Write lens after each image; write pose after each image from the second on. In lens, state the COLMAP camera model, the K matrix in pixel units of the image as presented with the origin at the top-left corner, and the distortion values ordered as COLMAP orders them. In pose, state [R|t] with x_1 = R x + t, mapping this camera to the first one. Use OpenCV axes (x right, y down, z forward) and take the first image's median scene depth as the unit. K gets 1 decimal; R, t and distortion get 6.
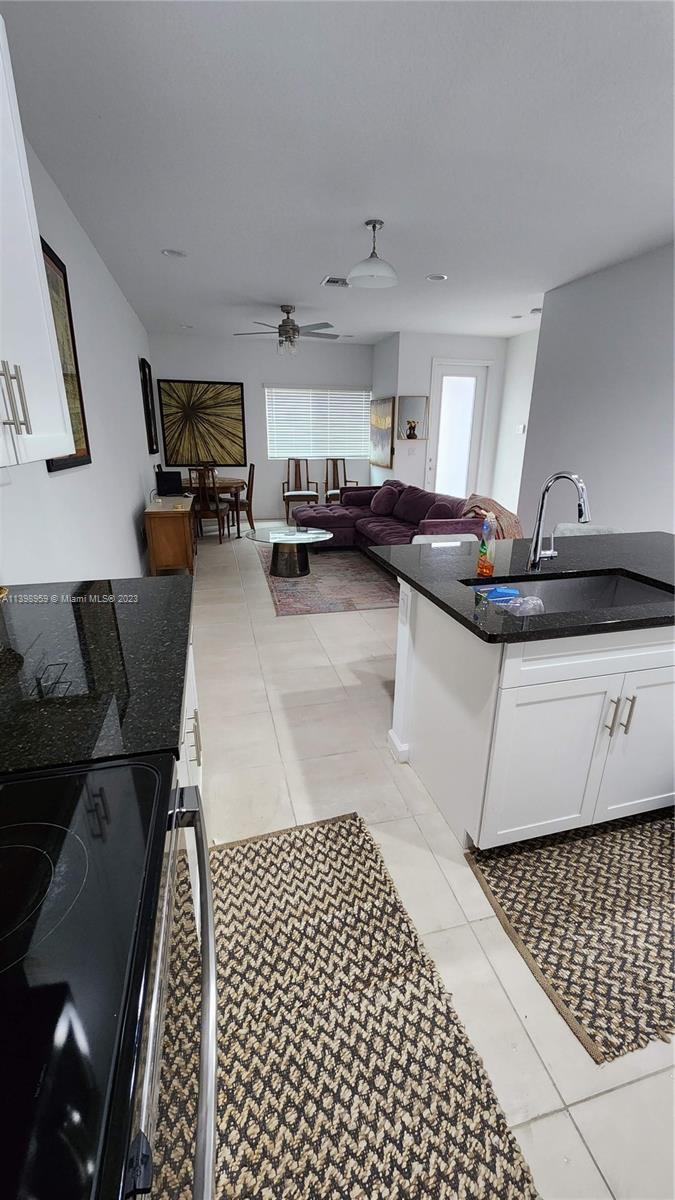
lens RADIAL K [[485.7, 0, 340.8], [0, 485.7, 604.8], [0, 0, 1]] dist [-0.003860, -0.000747]
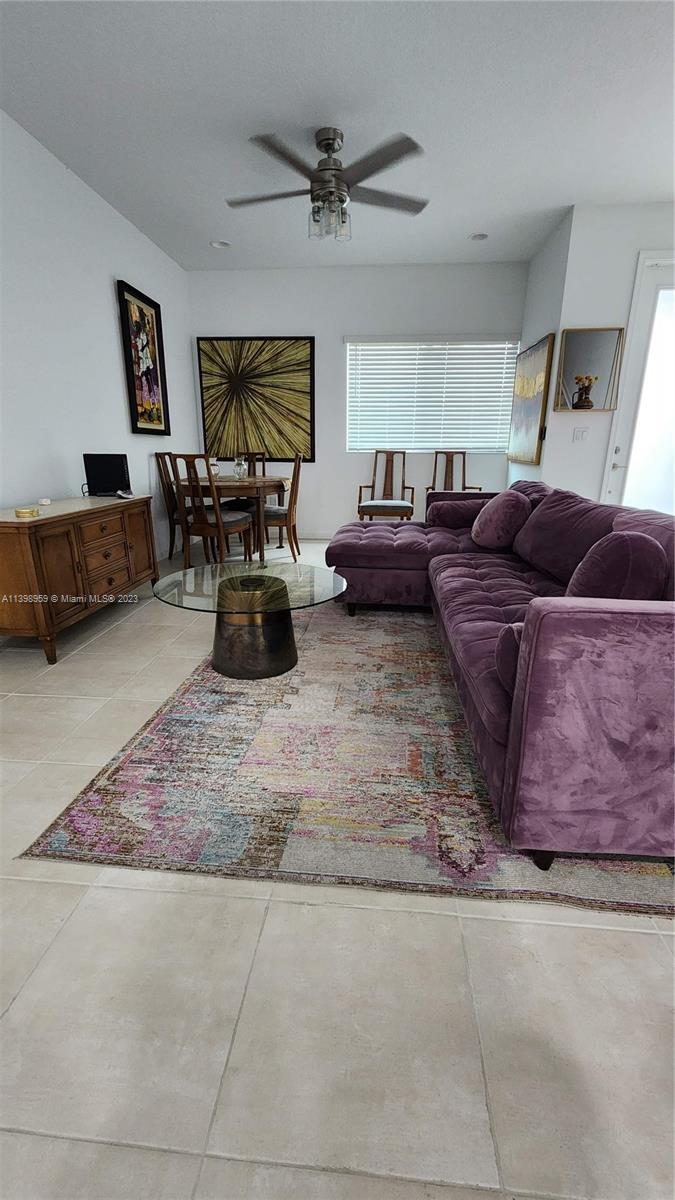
lens RADIAL K [[485.7, 0, 341.8], [0, 485.7, 604.1], [0, 0, 1]] dist [-0.003860, -0.000747]
pose [[0.943639, 0.097916, -0.316161, 0.098695], [-0.107760, 0.994082, -0.013759, -0.102623], [0.312942, 0.047053, 0.948606, 0.473168]]
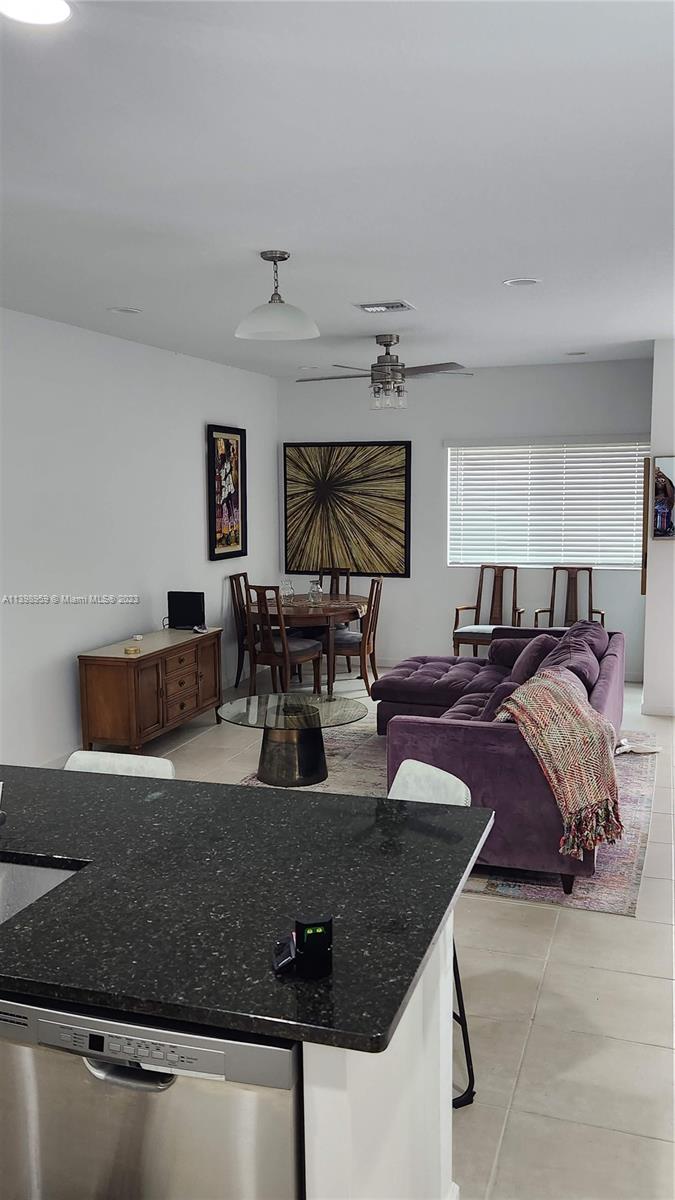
lens RADIAL K [[955.6, 0, 346.5], [0, 955.6, 600.5], [0, 0, 1]] dist [0.127778, 0.000627]
pose [[0.839613, 0.049971, -0.540881, 0.450092], [-0.165122, 0.972116, -0.166507, -0.074033], [0.517479, 0.229112, 0.824453, 0.048736]]
